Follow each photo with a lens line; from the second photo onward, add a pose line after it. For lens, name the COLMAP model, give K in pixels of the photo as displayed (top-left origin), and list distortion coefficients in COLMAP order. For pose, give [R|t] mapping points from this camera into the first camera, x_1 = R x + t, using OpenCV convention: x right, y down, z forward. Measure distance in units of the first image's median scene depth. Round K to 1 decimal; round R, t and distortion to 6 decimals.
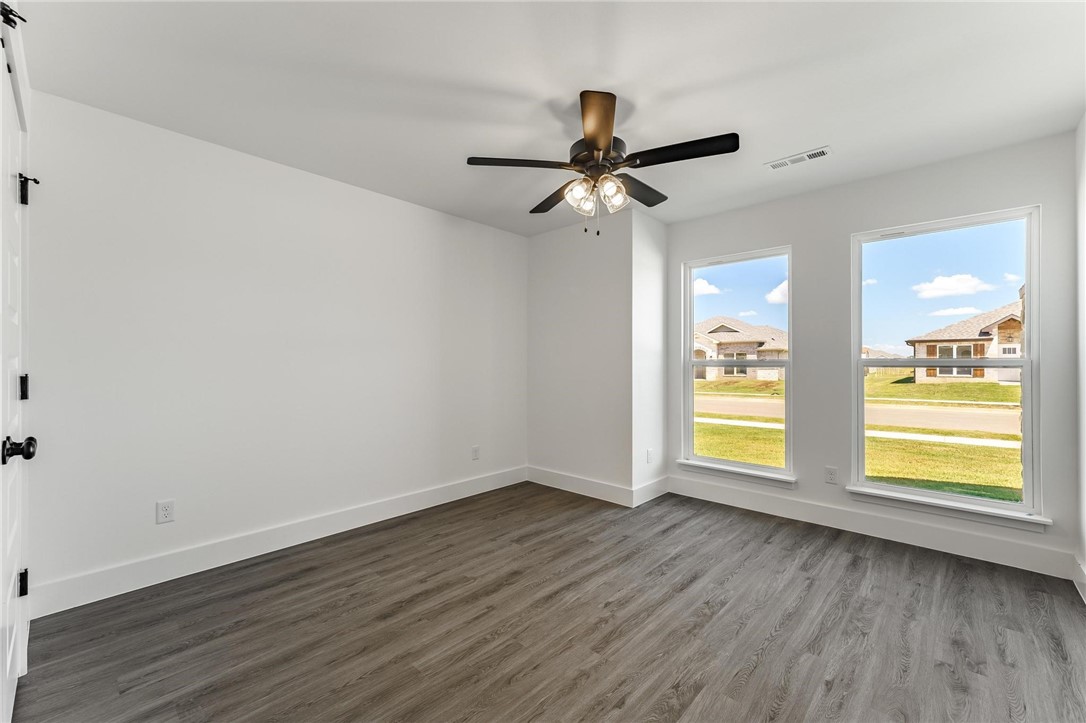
lens RADIAL K [[434.0, 0, 545.4], [0, 434.0, 361.4], [0, 0, 1]] dist [0.002629, 0.000155]
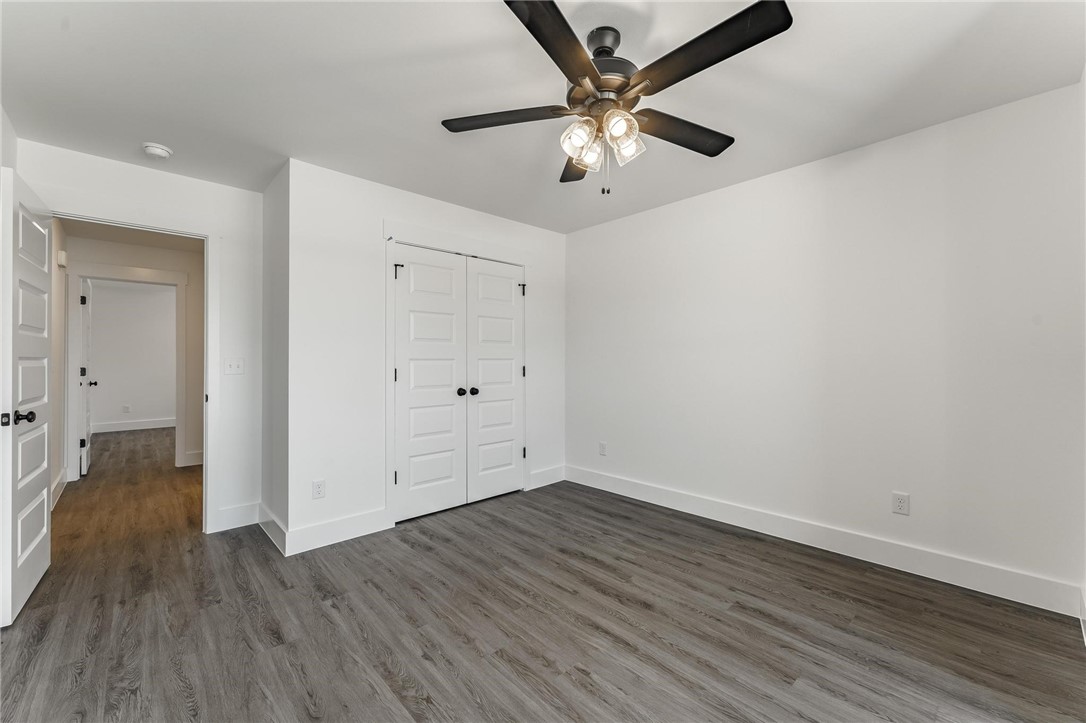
lens RADIAL K [[434.0, 0, 545.4], [0, 434.0, 361.4], [0, 0, 1]] dist [0.002629, 0.000155]
pose [[-0.053899, 0.003103, -0.998542, 0.873899], [0.005657, 0.999980, 0.002802, -0.000098], [0.998530, -0.005498, -0.053915, 0.924283]]
